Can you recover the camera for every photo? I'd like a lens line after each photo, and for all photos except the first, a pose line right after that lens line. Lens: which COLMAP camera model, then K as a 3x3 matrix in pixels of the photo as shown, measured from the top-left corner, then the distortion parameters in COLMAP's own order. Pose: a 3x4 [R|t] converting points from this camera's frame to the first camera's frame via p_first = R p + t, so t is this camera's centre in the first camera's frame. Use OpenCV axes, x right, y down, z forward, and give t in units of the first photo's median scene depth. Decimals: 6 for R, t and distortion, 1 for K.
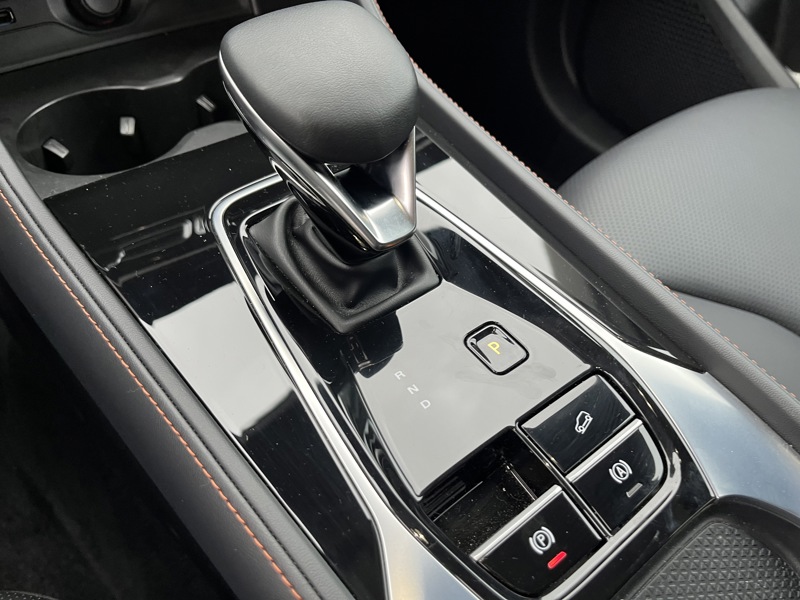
lens RADIAL K [[596.4, 0, 400.0], [0, 596.4, 300.0], [0, 0, 1]] dist [0.007304, 0.001483]
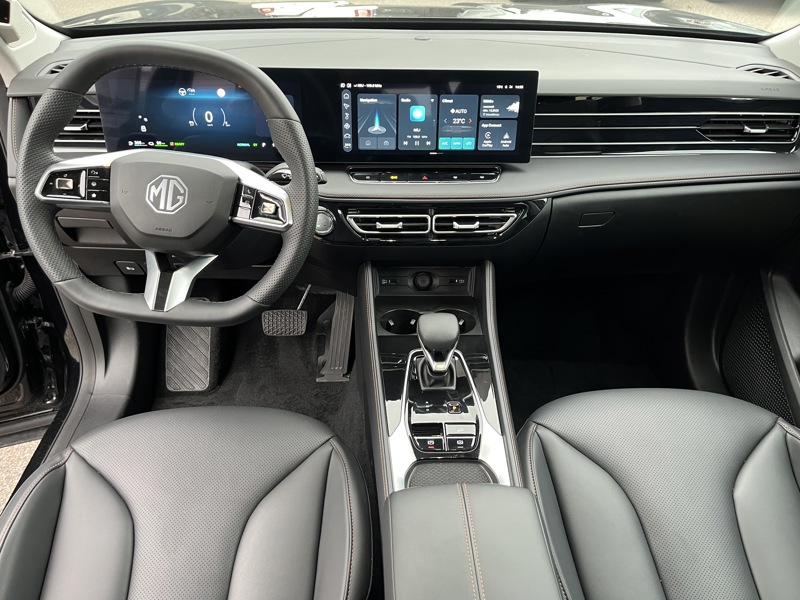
lens RADIAL K [[596.4, 0, 400.0], [0, 596.4, 300.0], [0, 0, 1]] dist [0.007304, 0.001483]
pose [[0.795716, 0.281636, -0.536207, 1.662706], [-0.426563, 0.889089, -0.166026, 0.234529], [0.429977, 0.360835, 0.827598, -2.438899]]
